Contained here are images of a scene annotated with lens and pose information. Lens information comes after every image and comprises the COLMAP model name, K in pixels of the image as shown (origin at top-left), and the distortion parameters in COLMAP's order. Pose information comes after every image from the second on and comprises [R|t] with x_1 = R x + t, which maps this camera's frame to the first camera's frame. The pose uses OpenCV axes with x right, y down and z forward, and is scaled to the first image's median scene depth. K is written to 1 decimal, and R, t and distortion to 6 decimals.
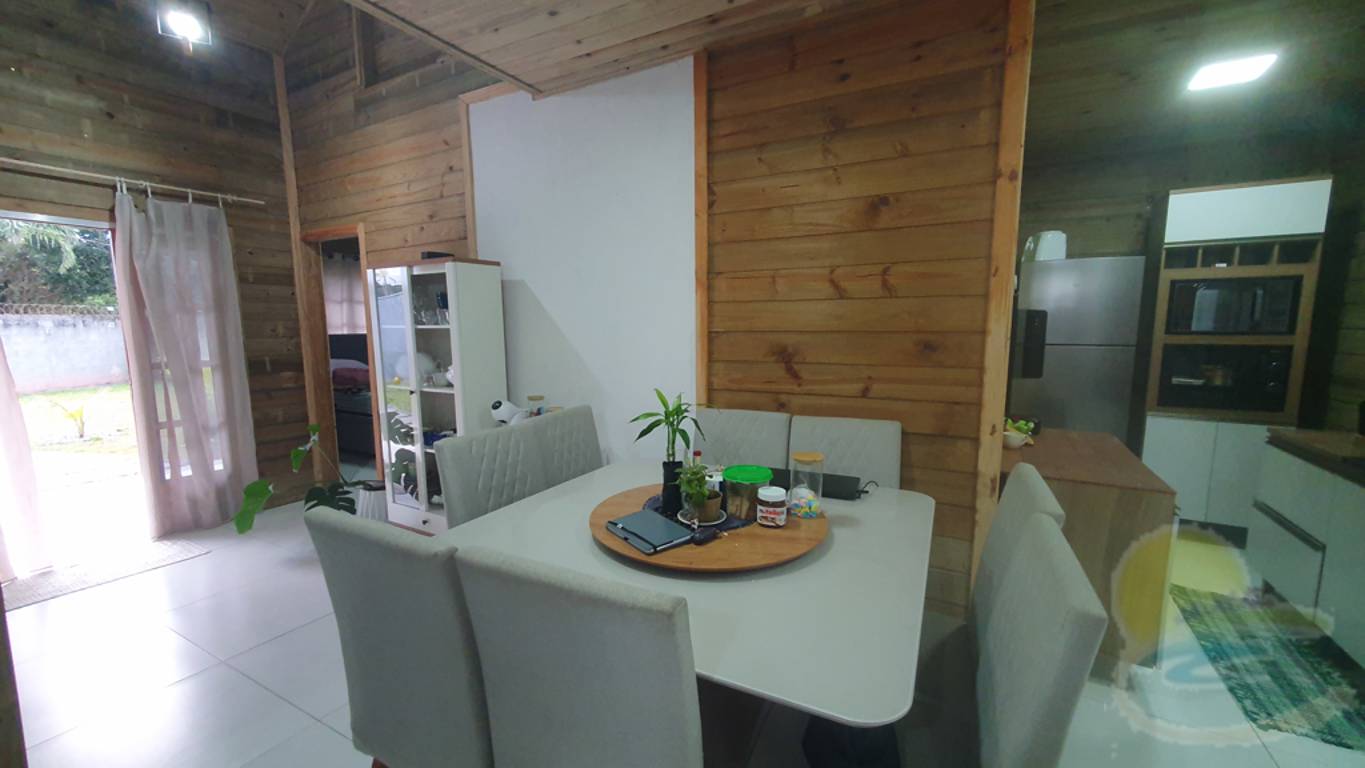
lens RADIAL K [[545.5, 0, 683.0], [0, 545.5, 389.7], [0, 0, 1]] dist [0.006230, -0.000004]
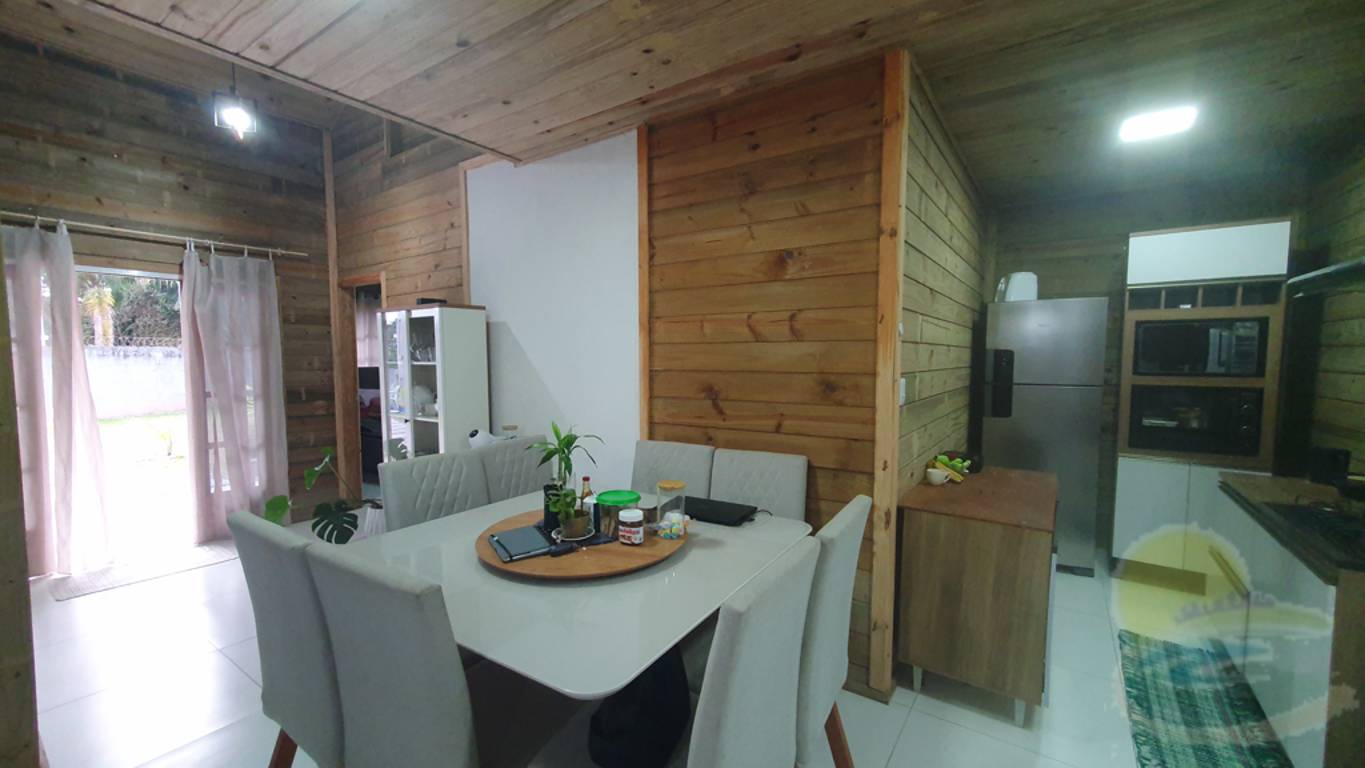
lens RADIAL K [[545.5, 0, 685.4], [0, 545.5, 388.9], [0, 0, 1]] dist [0.006230, -0.000004]
pose [[0.994941, 0.011014, -0.099853, 0.205680], [-0.016940, 0.998133, -0.058690, -0.004956], [0.099020, 0.060085, 0.993270, -0.075095]]
